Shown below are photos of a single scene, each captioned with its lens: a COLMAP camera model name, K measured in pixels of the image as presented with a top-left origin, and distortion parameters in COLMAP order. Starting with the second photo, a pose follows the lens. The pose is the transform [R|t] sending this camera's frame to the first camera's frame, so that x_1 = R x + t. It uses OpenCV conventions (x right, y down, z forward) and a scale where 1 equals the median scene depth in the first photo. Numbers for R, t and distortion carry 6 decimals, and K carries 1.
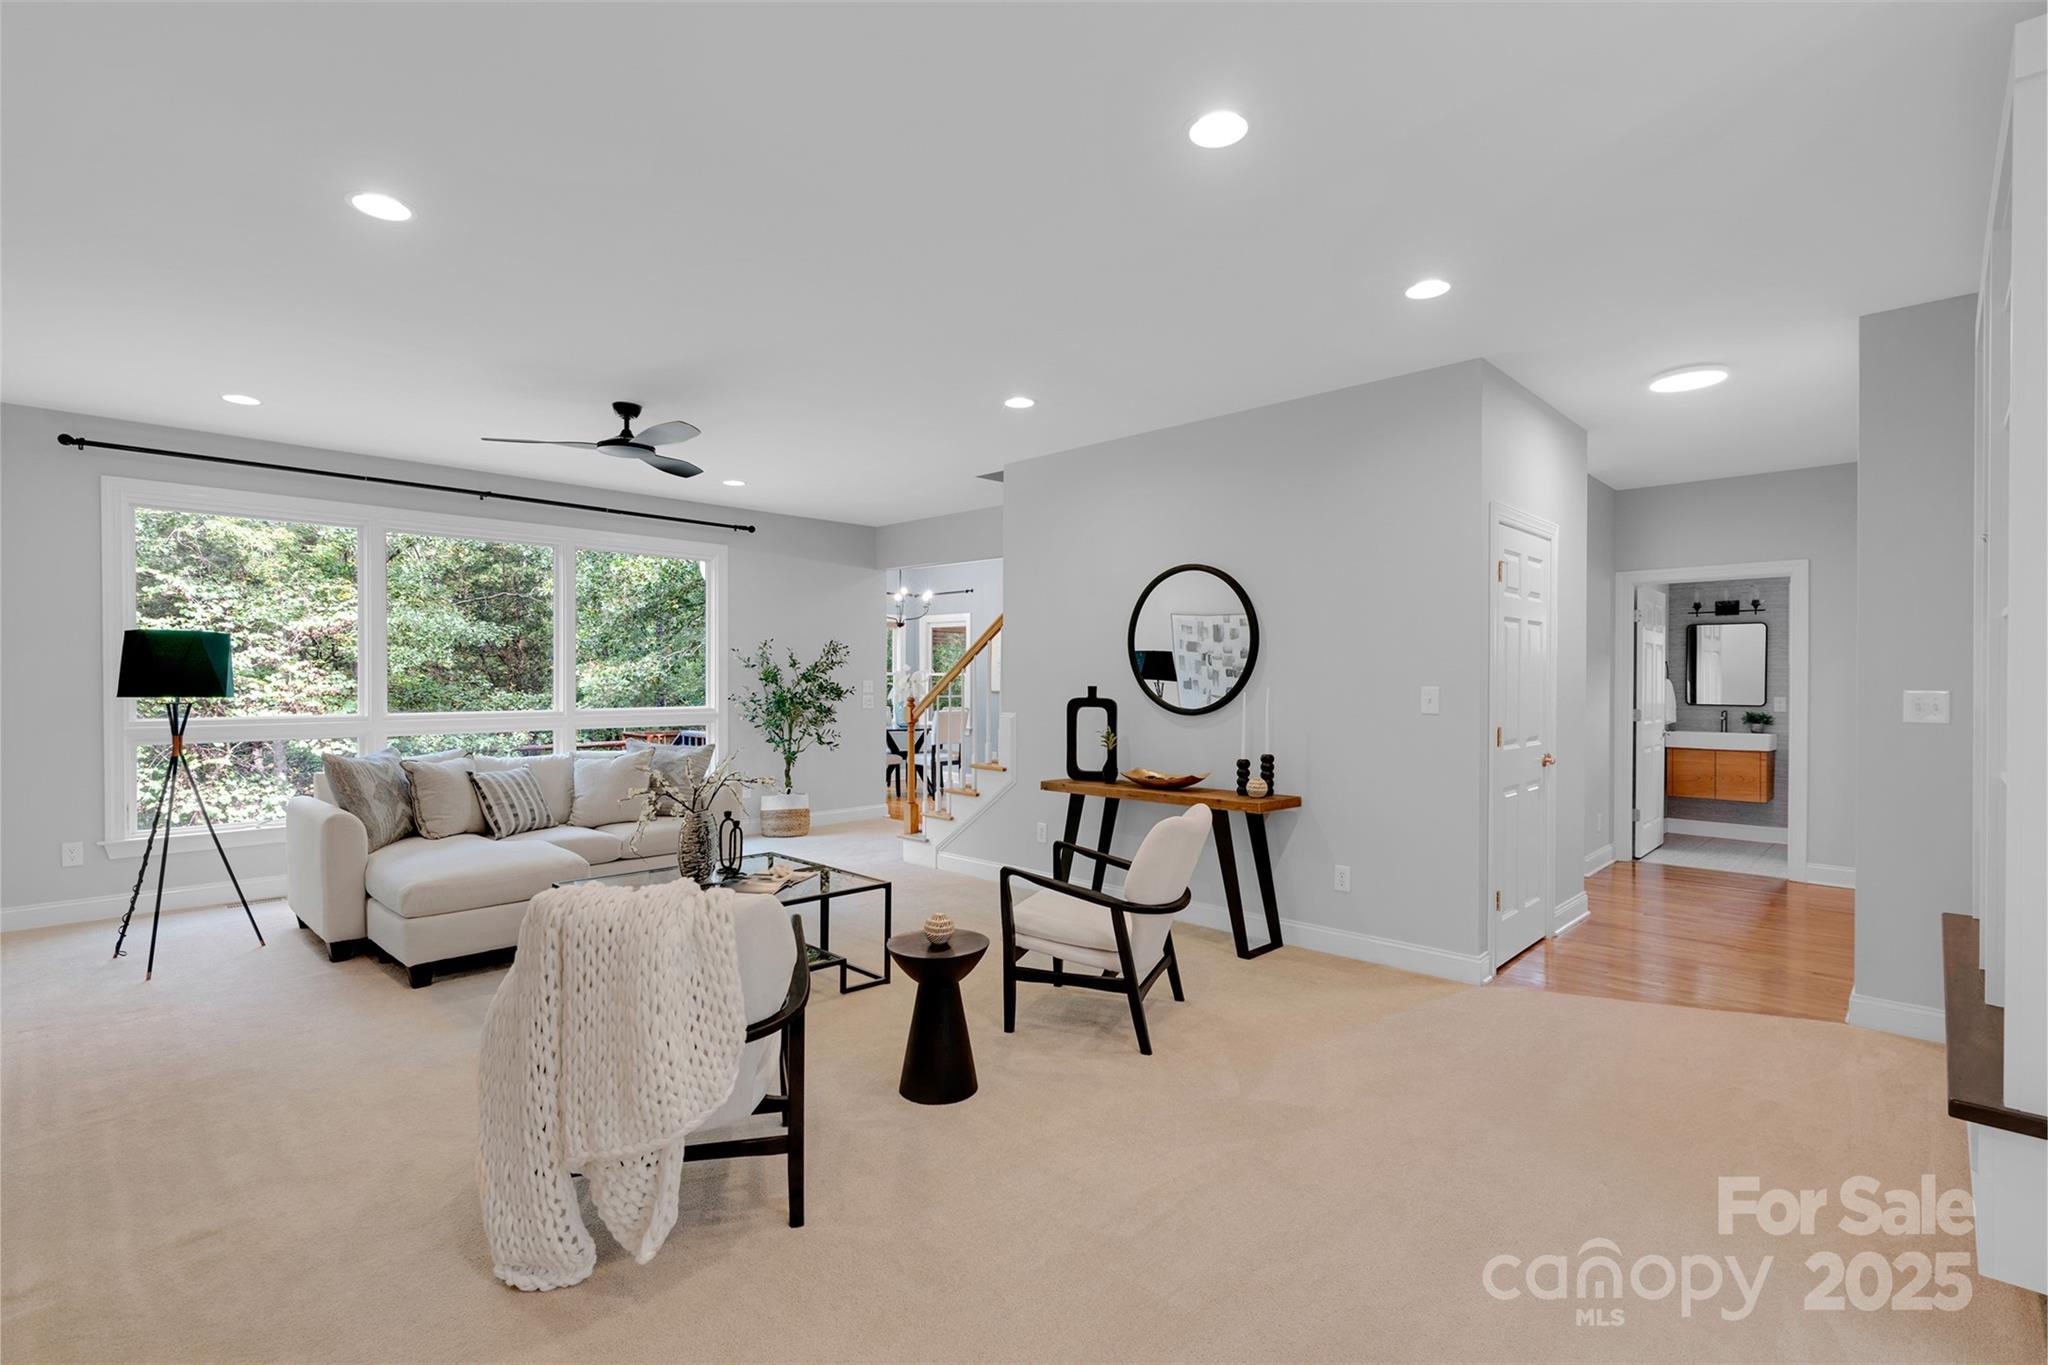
lens RADIAL K [[939.6, 0, 1028.4], [0, 939.6, 690.8], [0, 0, 1]] dist [-0.002219, -0.000445]
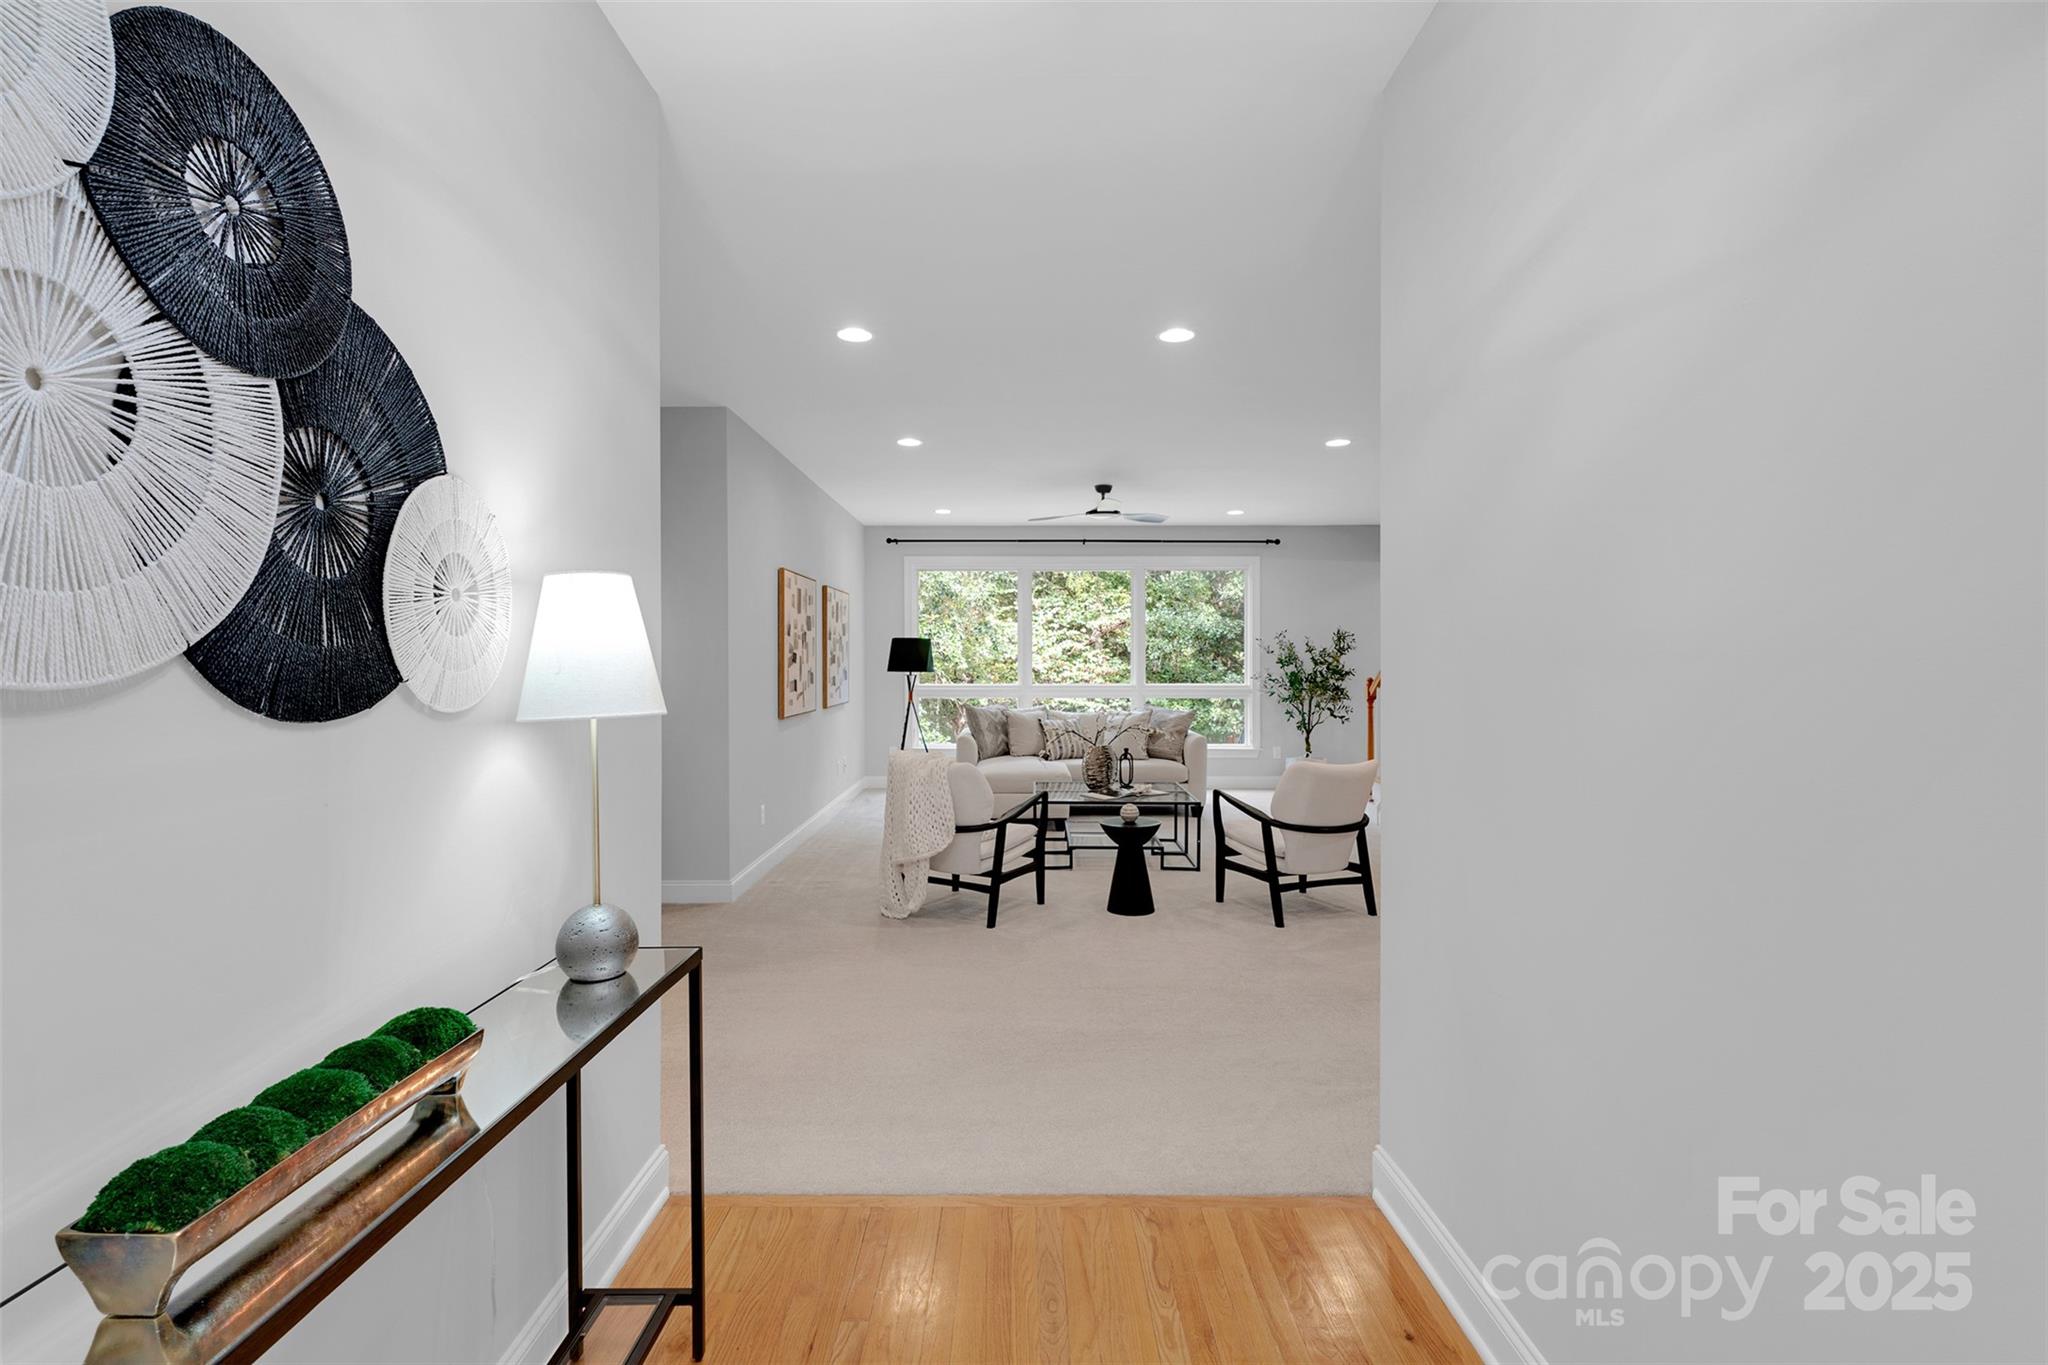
lens RADIAL K [[951.0, 0, 1024.0], [0, 951.0, 682.5], [0, 0, 1]] dist [-0.000242, 0.000213]
pose [[0.694984, 0.014546, -0.718878, 0.379297], [-0.008726, 0.999892, 0.011796, 0.001929], [0.718972, -0.001925, 0.695036, -0.115473]]
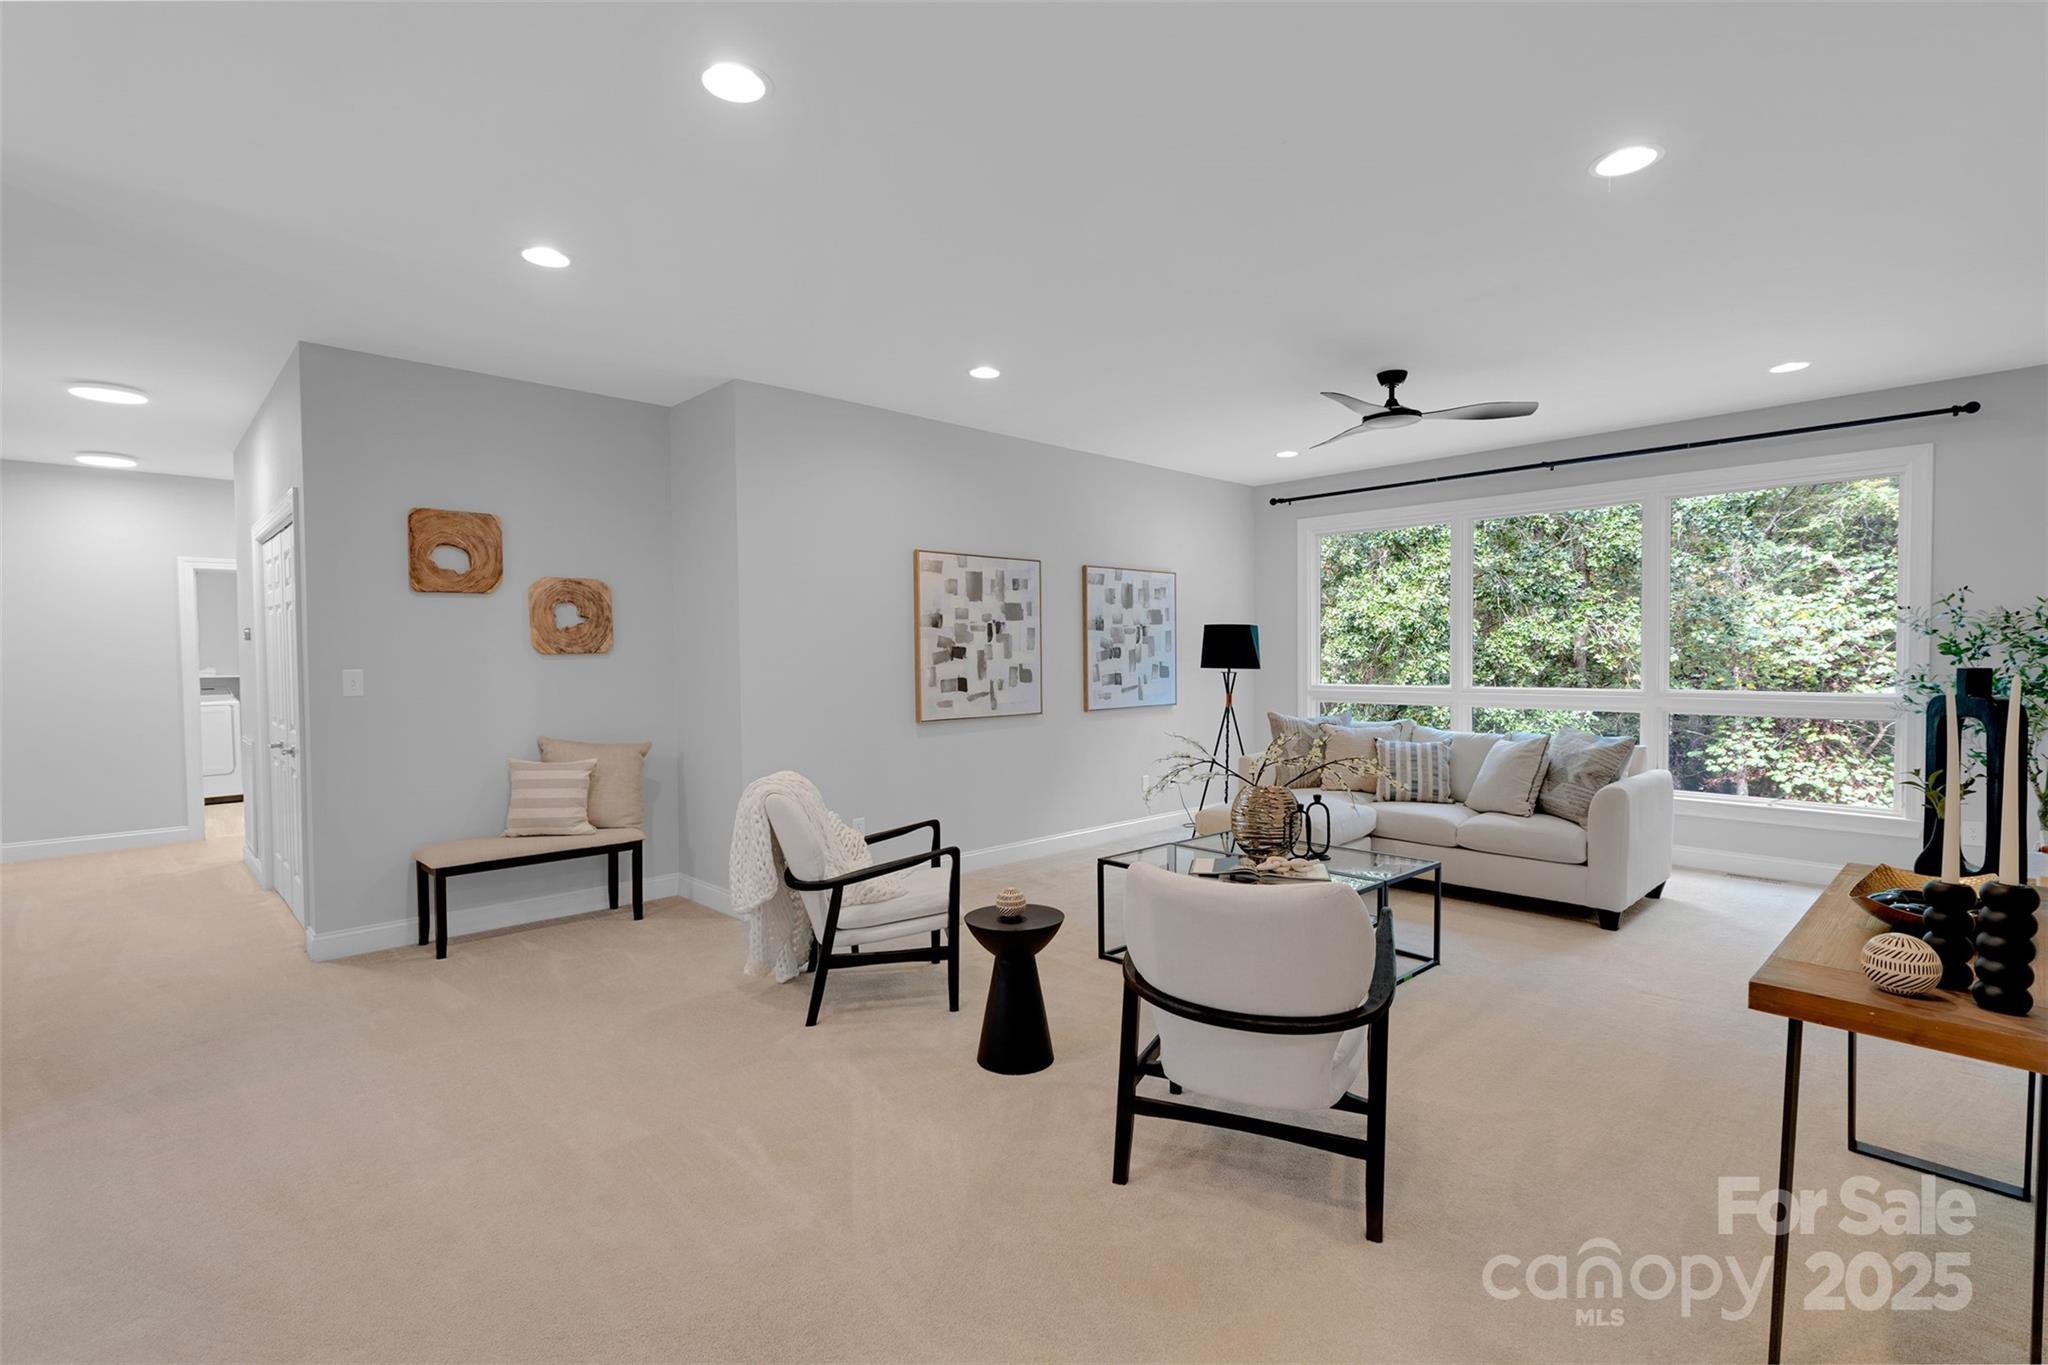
lens RADIAL K [[964.5, 0, 1018.6], [0, 964.5, 686.9], [0, 0, 1]] dist [0.002592, 0.000201]
pose [[-0.034741, 0.027920, -0.999006, 0.367707], [-0.005138, 0.999591, 0.028115, -0.002977], [0.999383, 0.006109, -0.034583, 0.396607]]
